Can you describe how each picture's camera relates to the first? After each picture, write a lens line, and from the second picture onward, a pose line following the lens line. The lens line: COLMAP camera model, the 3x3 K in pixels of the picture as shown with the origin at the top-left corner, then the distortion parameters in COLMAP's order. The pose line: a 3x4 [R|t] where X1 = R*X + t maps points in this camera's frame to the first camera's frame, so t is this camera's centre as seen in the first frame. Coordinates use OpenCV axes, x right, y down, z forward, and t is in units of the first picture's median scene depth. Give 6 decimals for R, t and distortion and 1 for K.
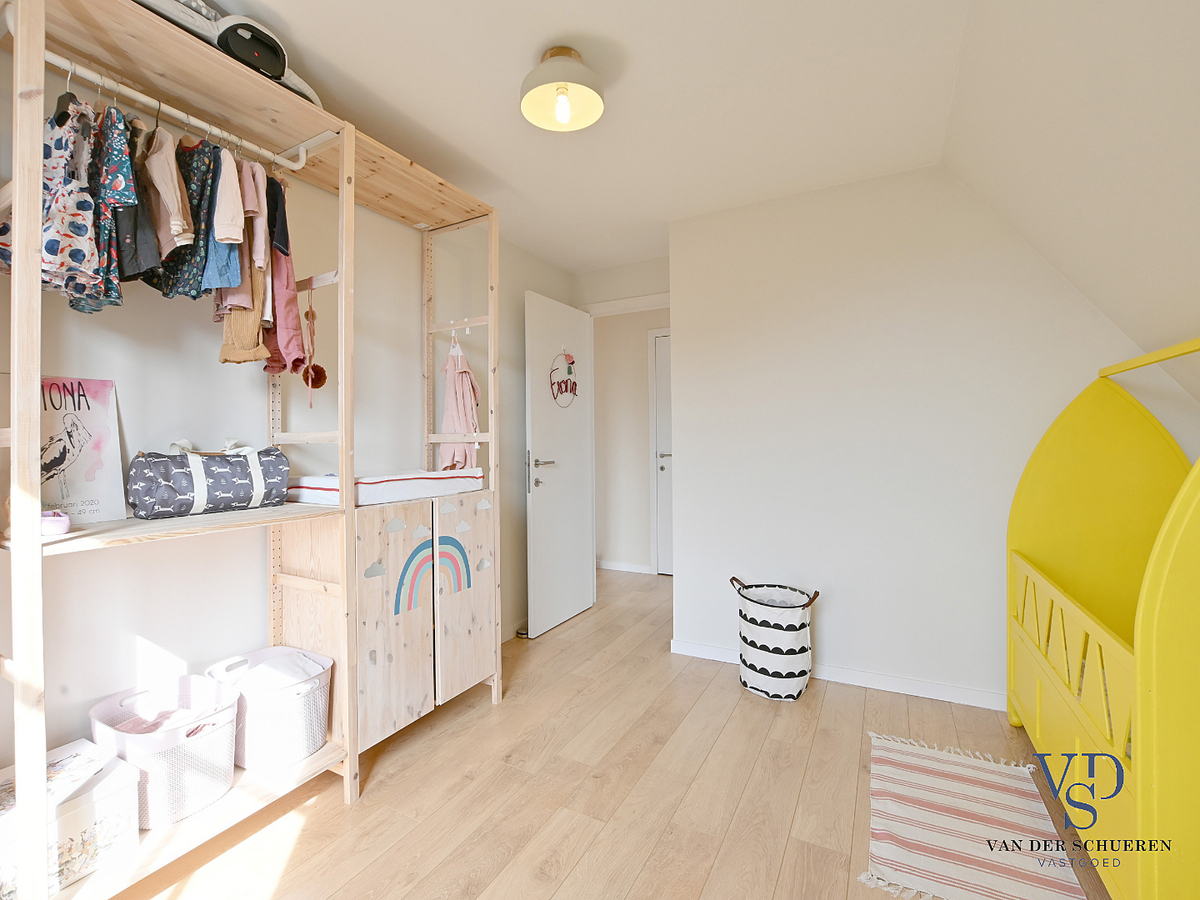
lens RADIAL K [[532.4, 0, 600.1], [0, 532.4, 438.1], [0, 0, 1]] dist [-0.018139, 0.000120]
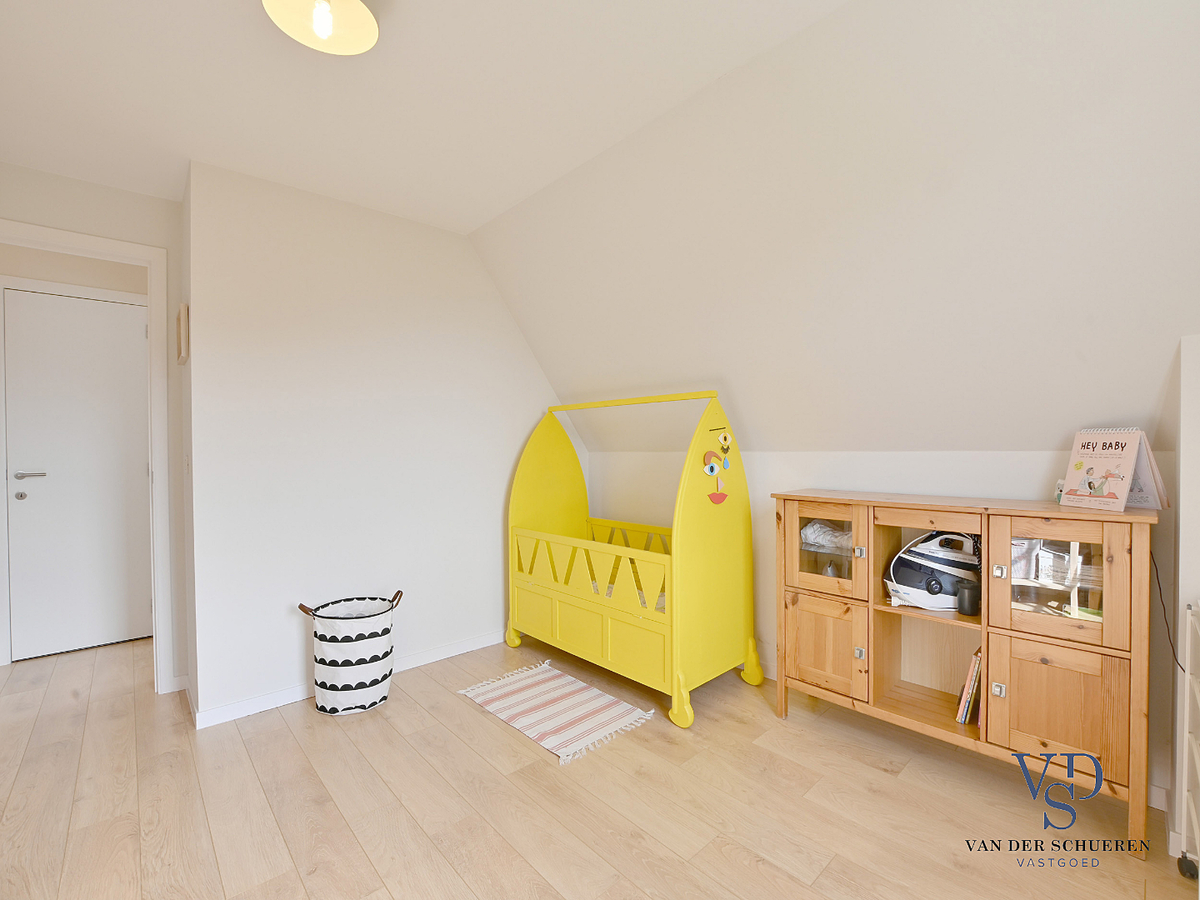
lens RADIAL K [[526.6, 0, 602.4], [0, 526.6, 451.5], [0, 0, 1]] dist [-0.016559, 0.000541]
pose [[0.327895, 0.008025, 0.944680, -0.525121], [-0.002967, 0.999968, -0.007465, 0.012620], [-0.944710, -0.000355, 0.327908, 0.289398]]
